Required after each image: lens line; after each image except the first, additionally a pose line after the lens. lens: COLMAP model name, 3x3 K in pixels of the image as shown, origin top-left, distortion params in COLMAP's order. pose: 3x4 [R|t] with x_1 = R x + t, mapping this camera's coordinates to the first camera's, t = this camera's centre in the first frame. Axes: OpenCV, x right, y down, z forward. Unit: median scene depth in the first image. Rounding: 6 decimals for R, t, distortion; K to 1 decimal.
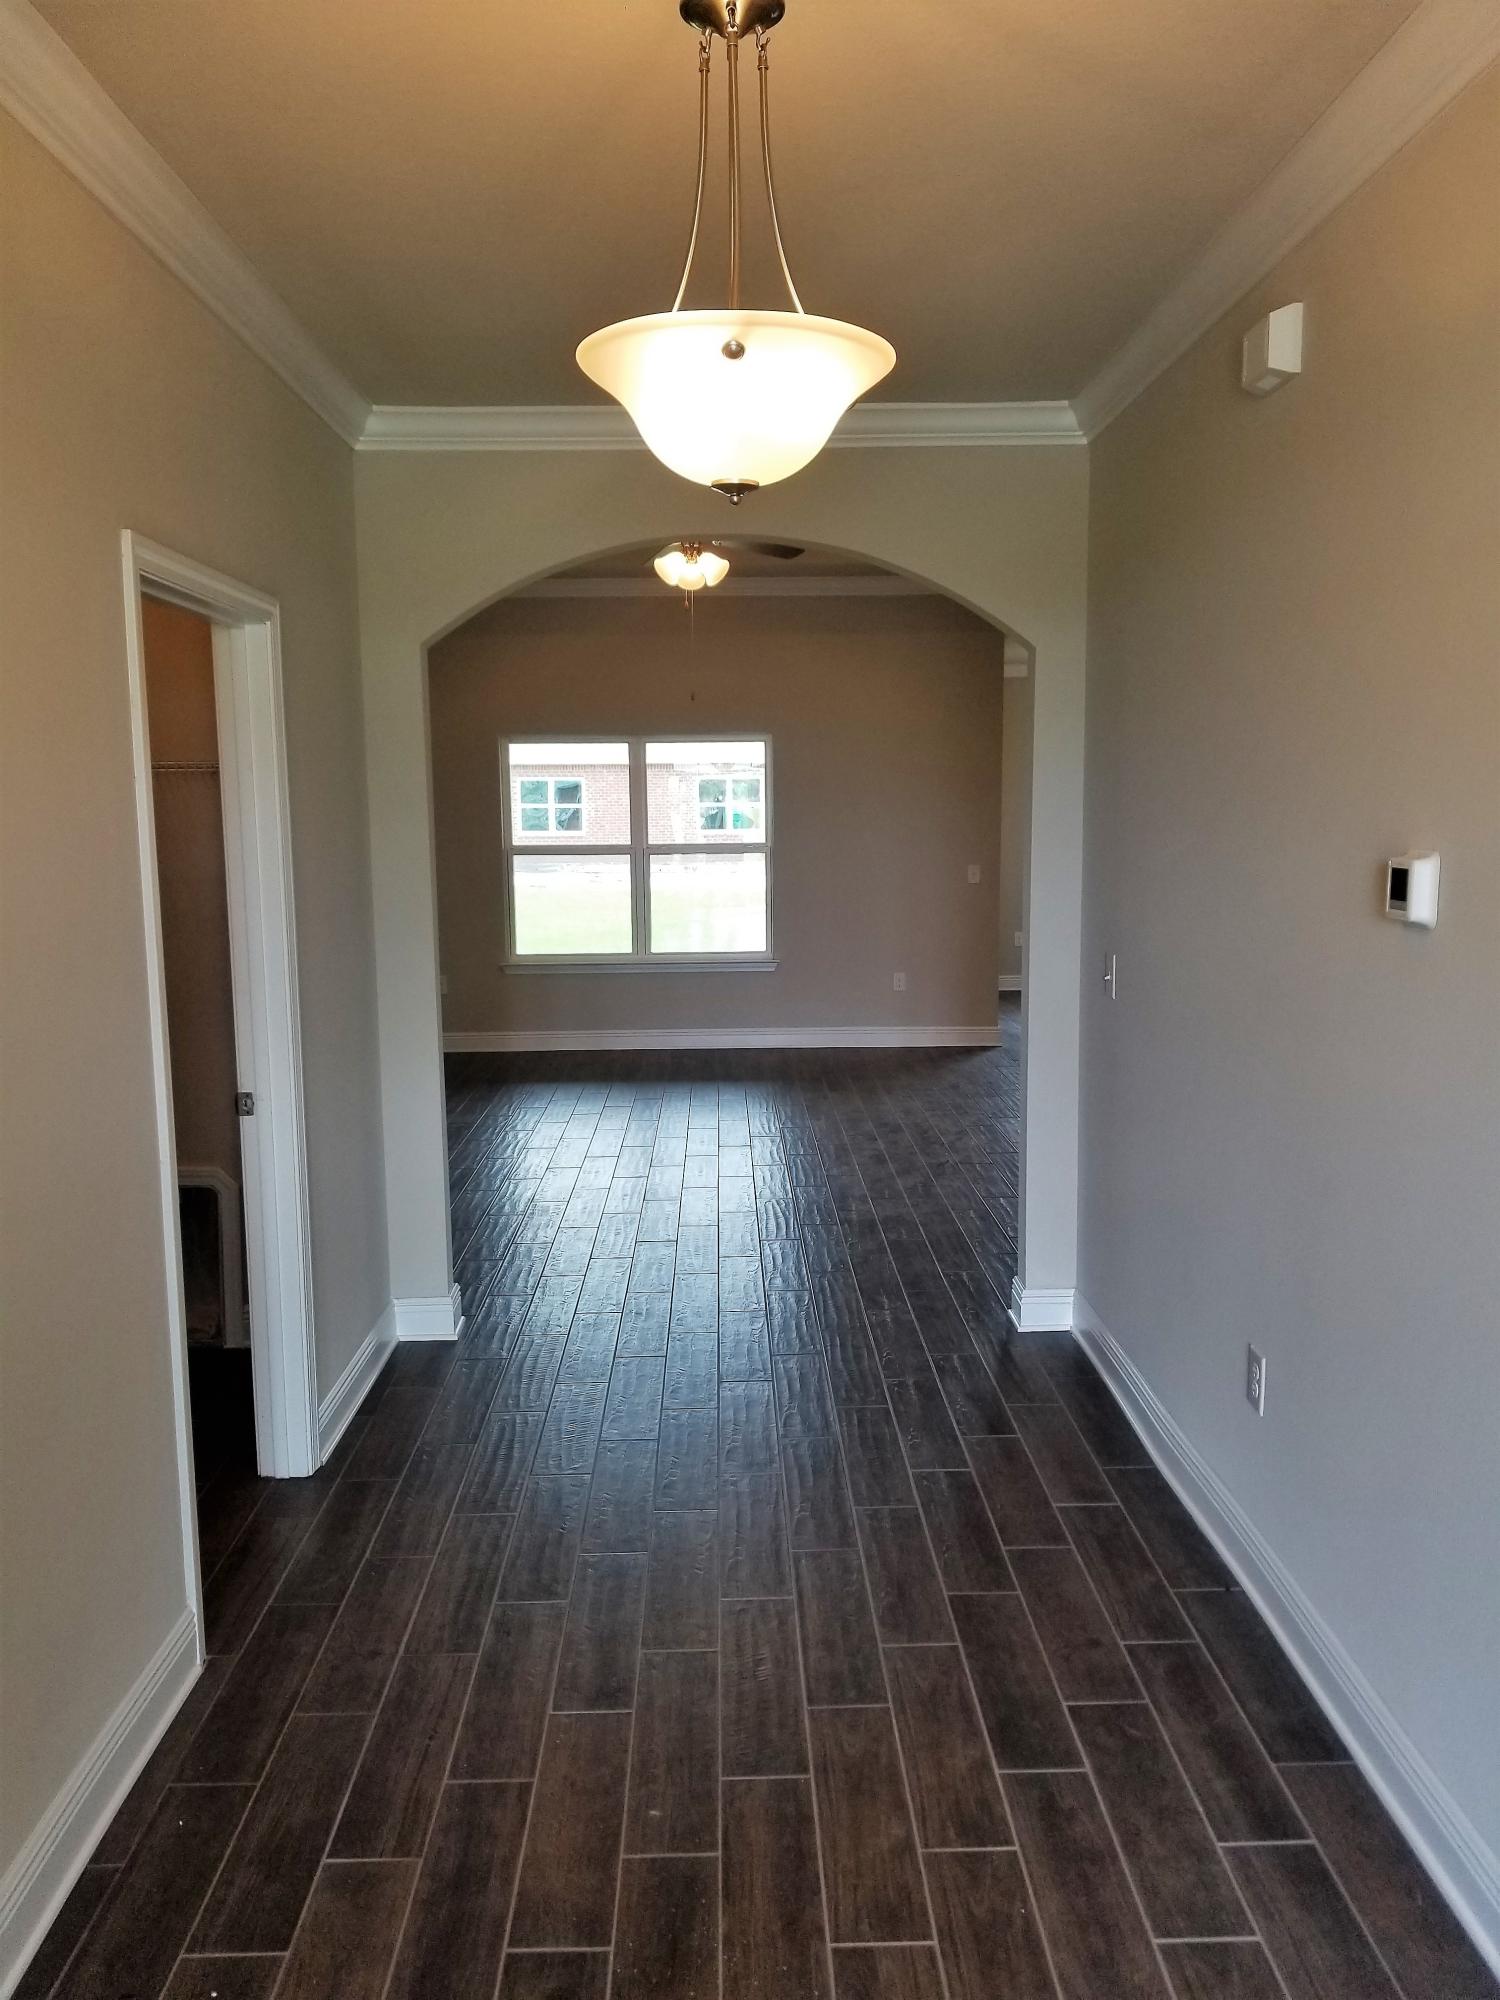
lens RADIAL K [[1536.7, 0, 750.0], [0, 1536.7, 1000.0], [0, 0, 1]] dist [0.052621, -0.097182]
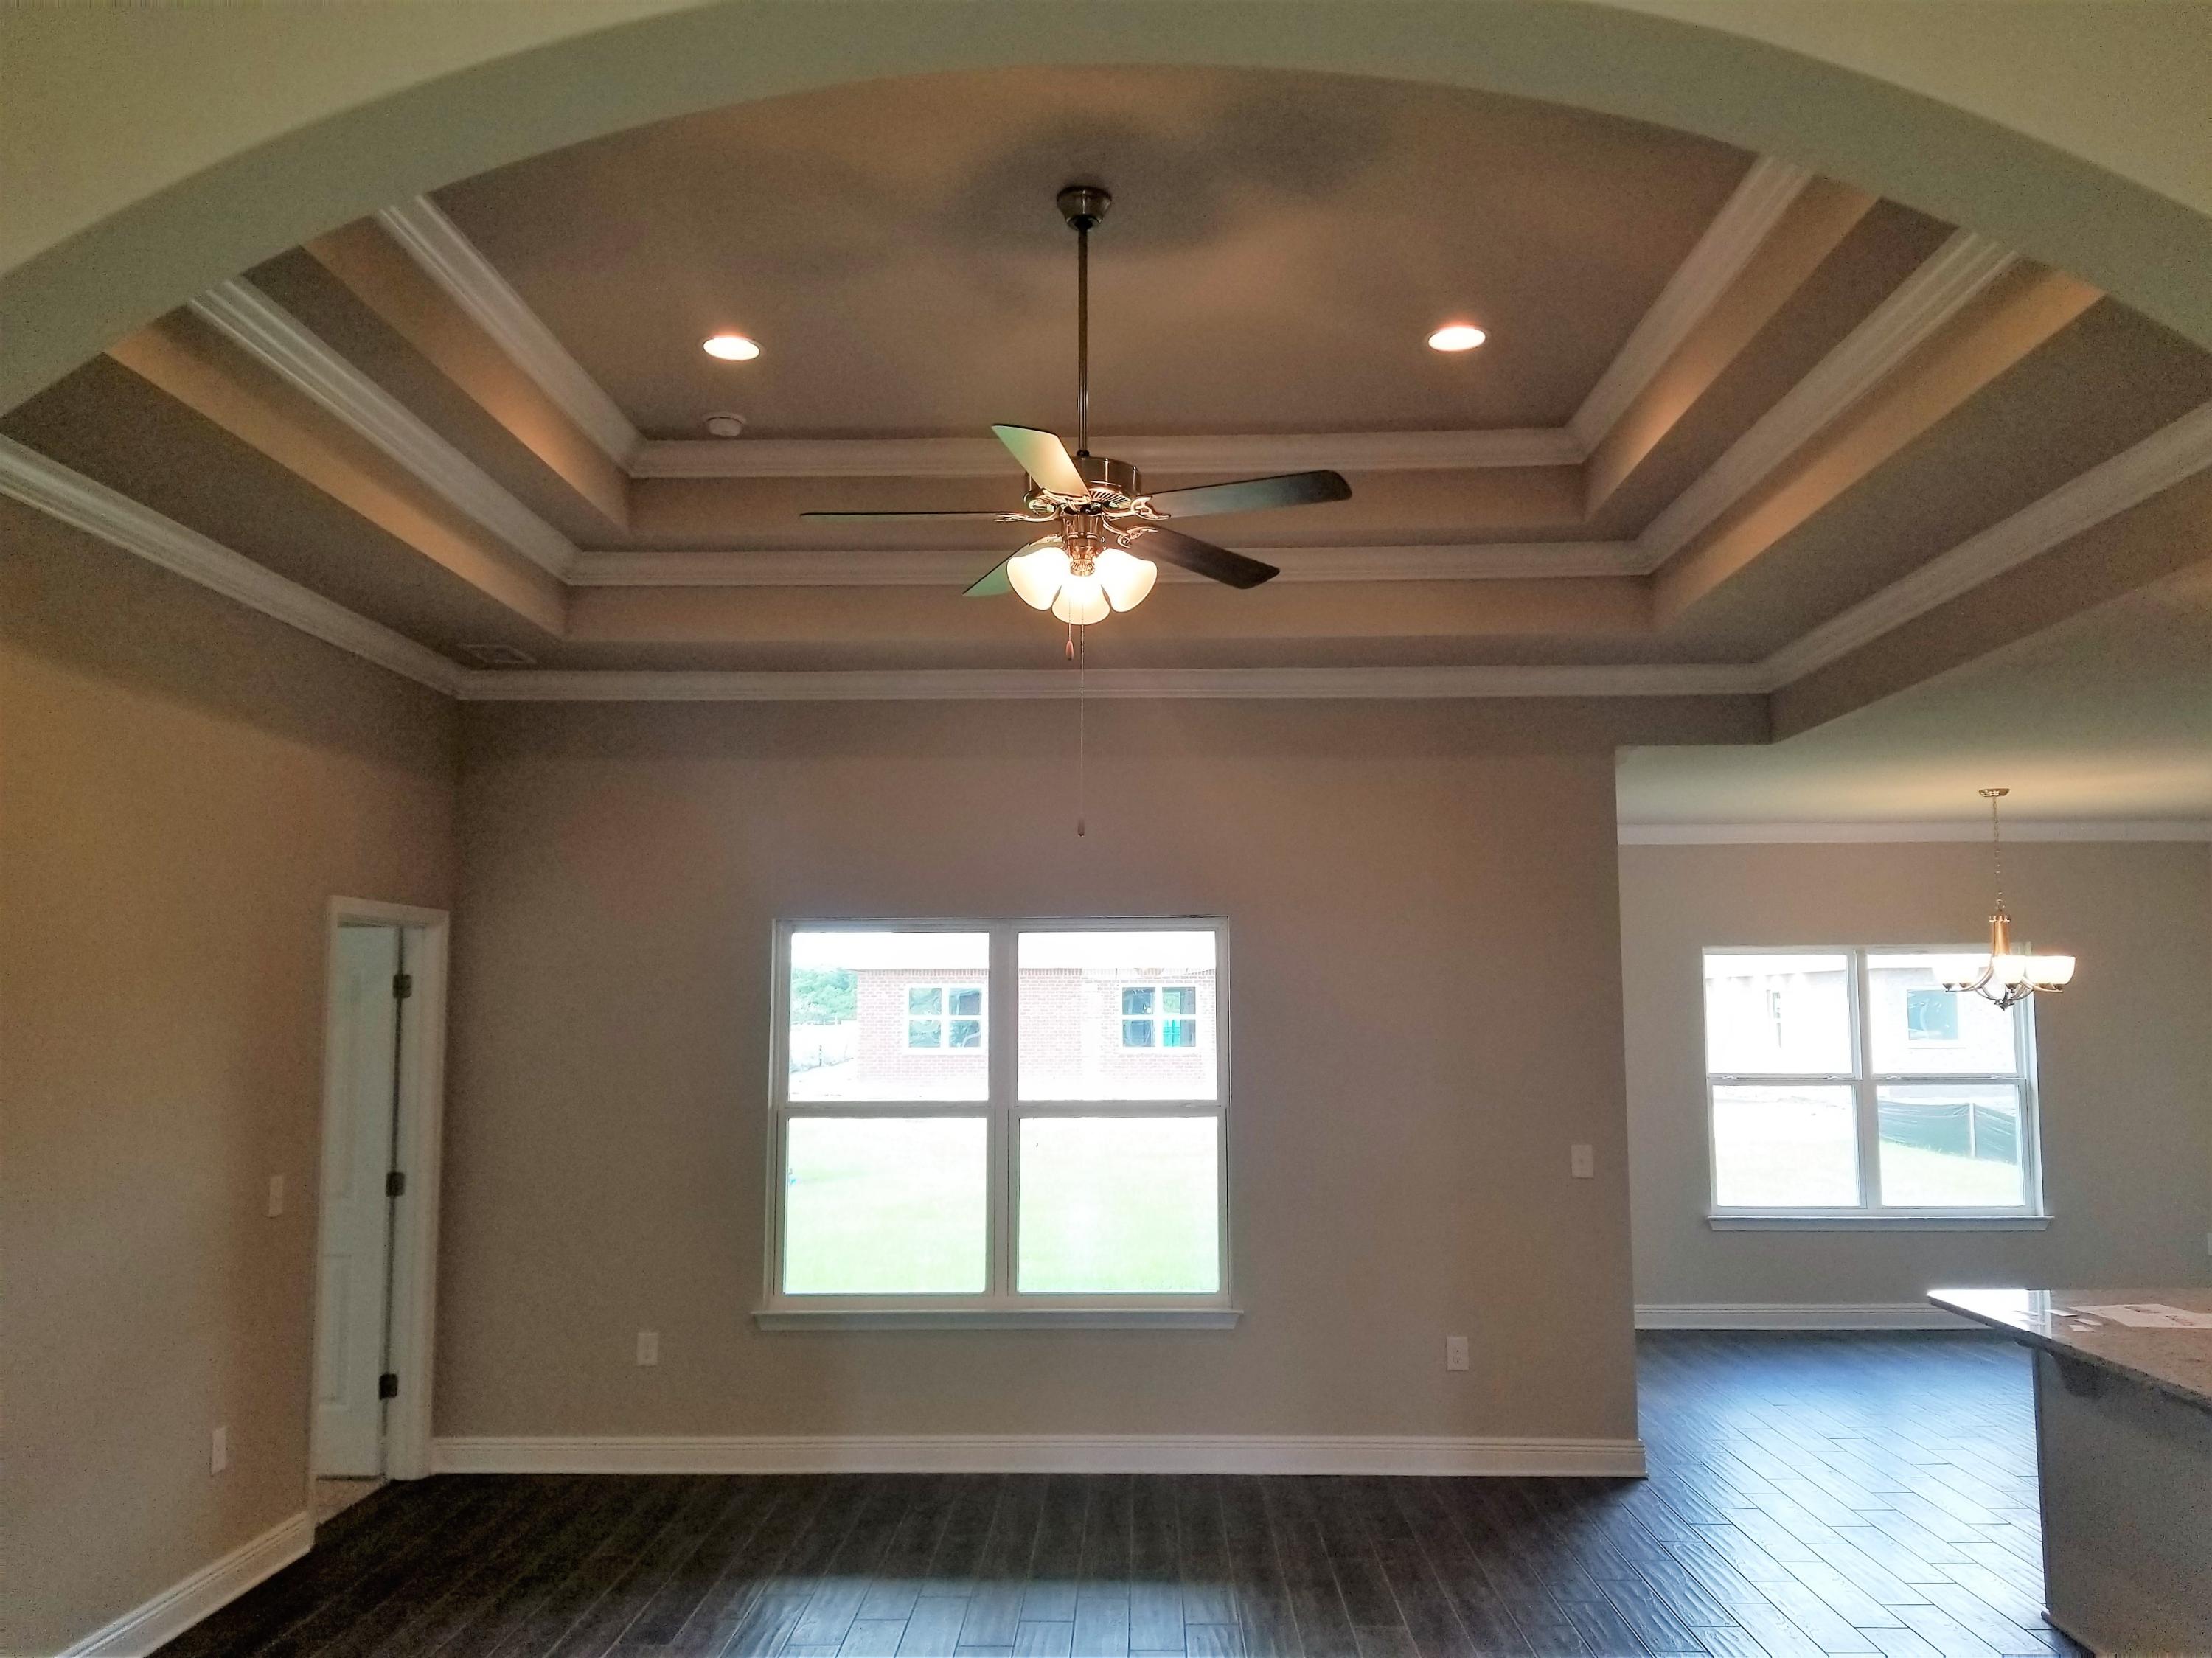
lens RADIAL K [[1699.4, 0, 1096.2], [0, 1699.4, 859.7], [0, 0, 1]] dist [0.052621, -0.097182]
pose [[0.998729, 0.002753, -0.050336, -0.003750], [-0.013508, 0.976607, -0.214607, -0.052358], [0.048568, 0.215014, 0.975403, 0.346015]]
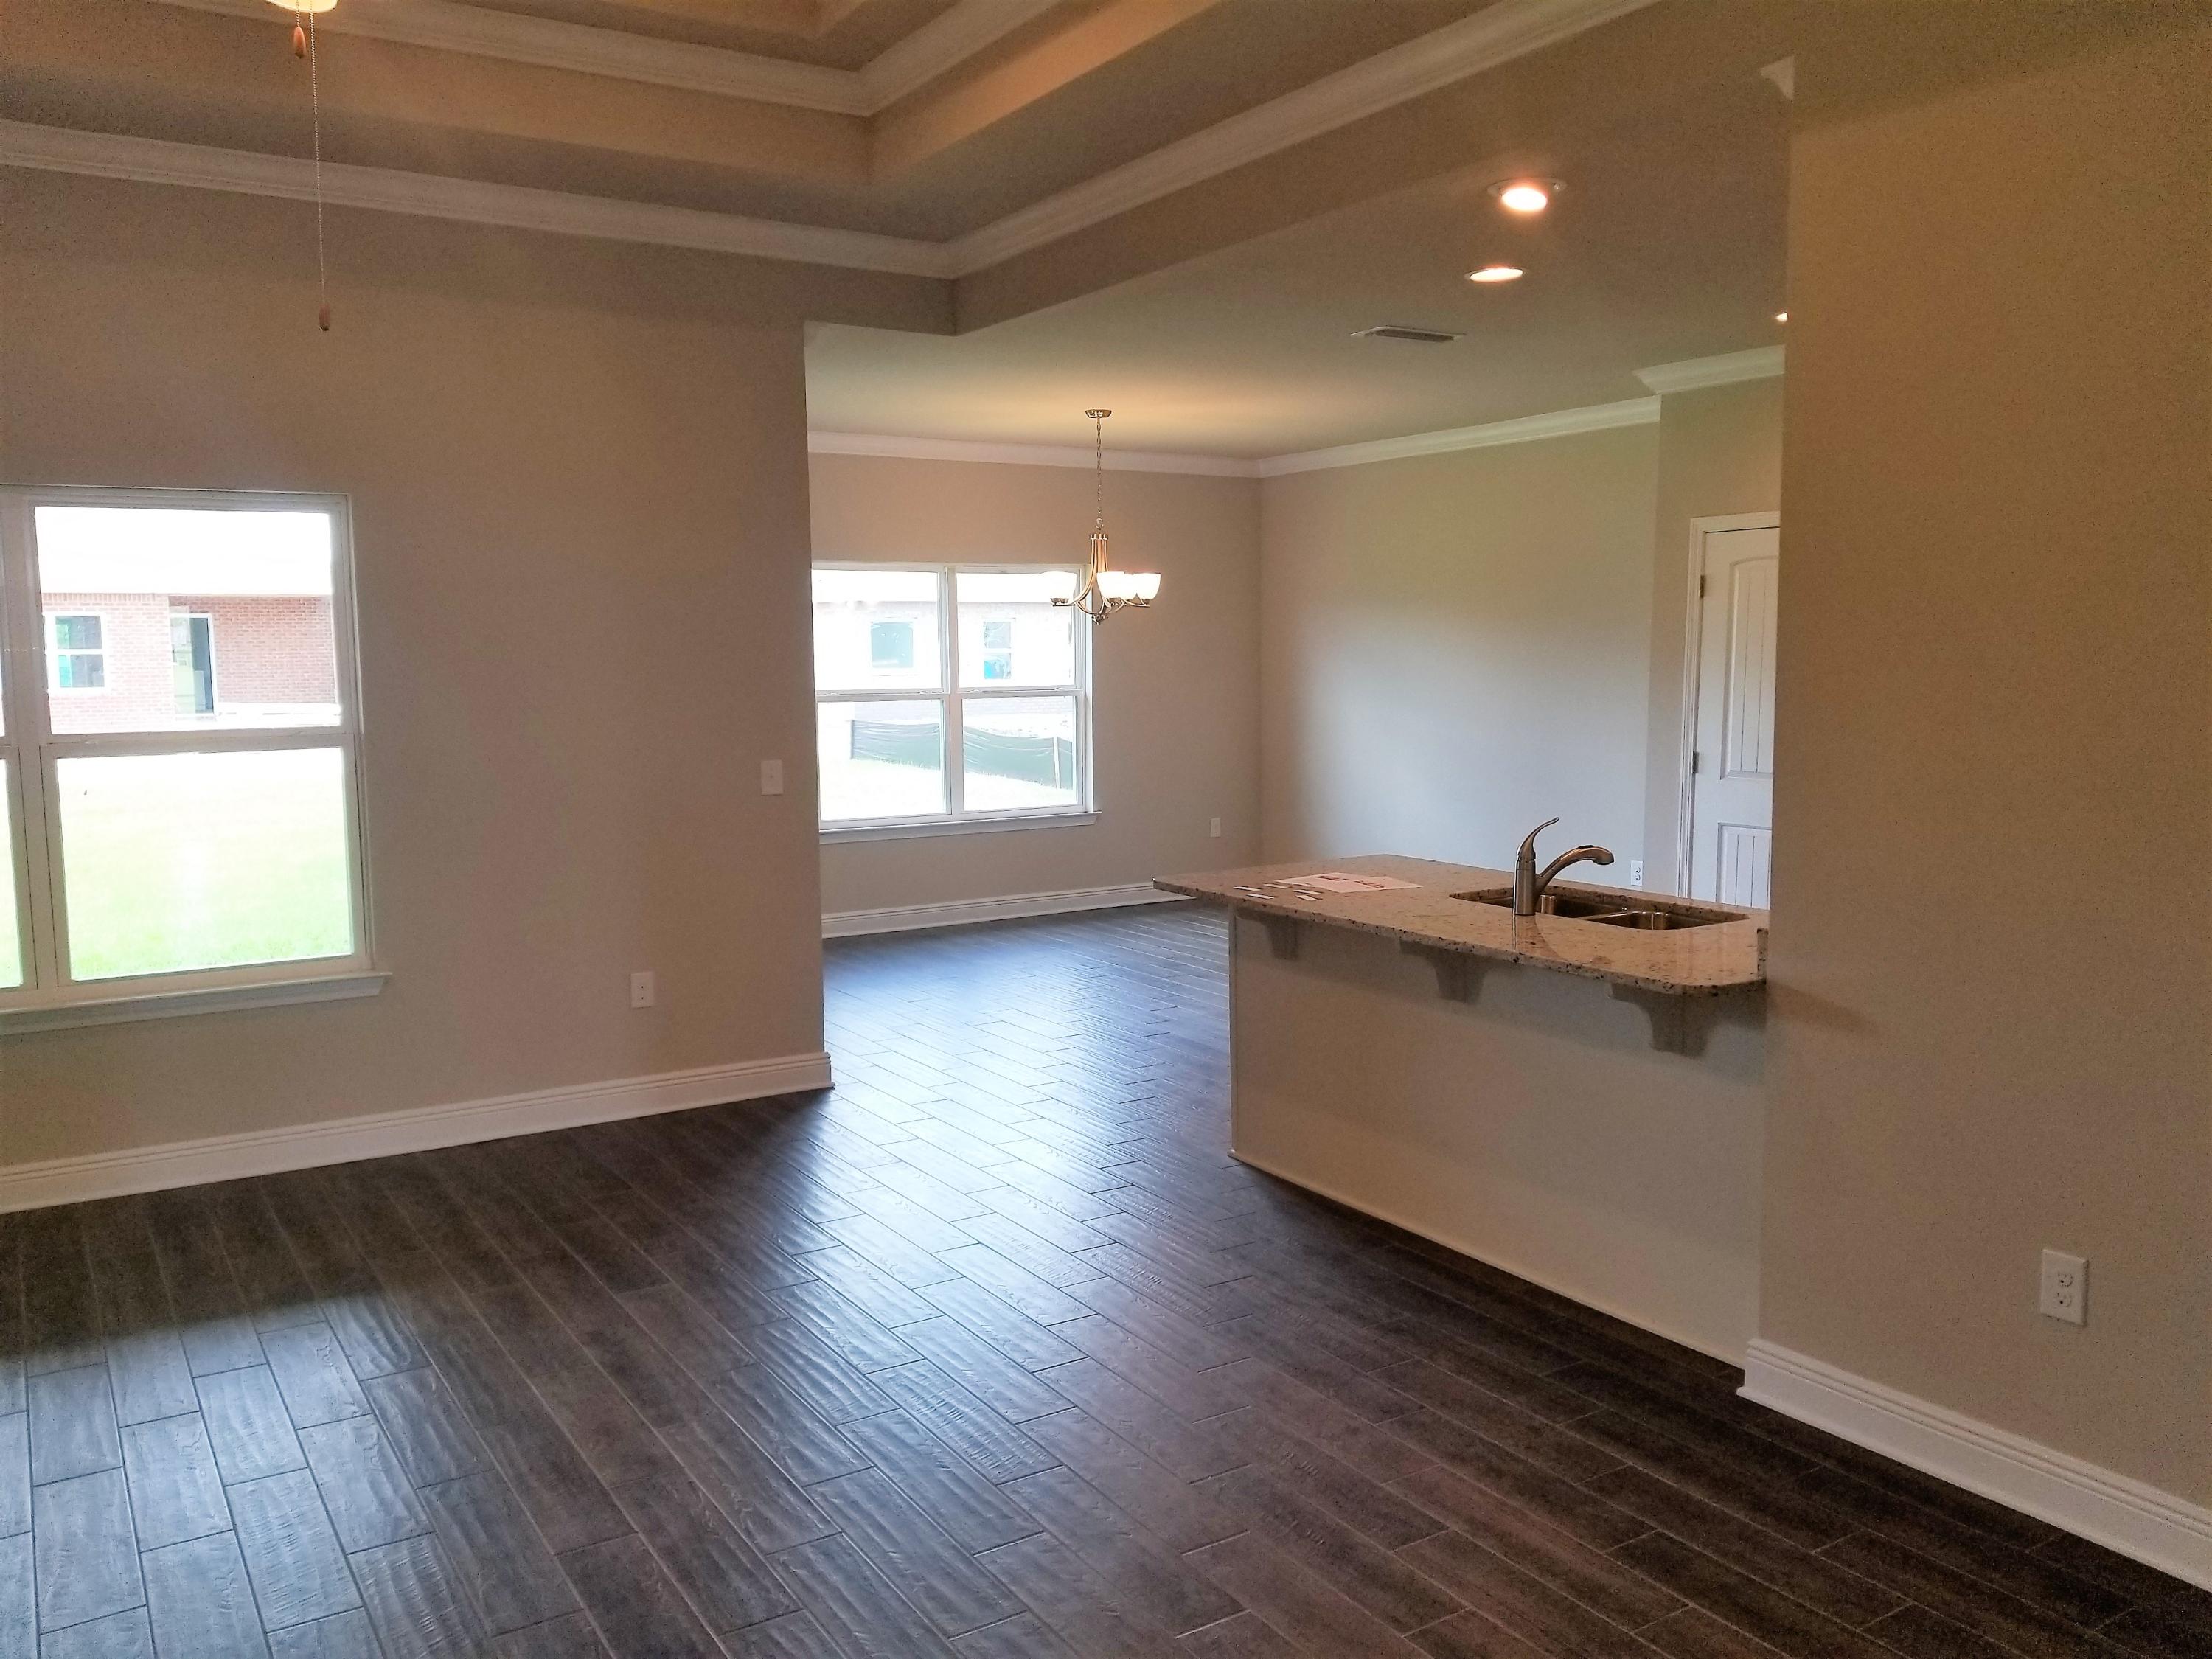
lens RADIAL K [[1699.6, 0, 1096.2], [0, 1699.6, 860.2], [0, 0, 1]] dist [0.052621, -0.097182]
pose [[0.857407, -0.060995, 0.511011, -0.062855], [0.063604, 0.997898, 0.012391, -0.053021], [-0.510693, 0.021878, 0.859485, 0.427602]]
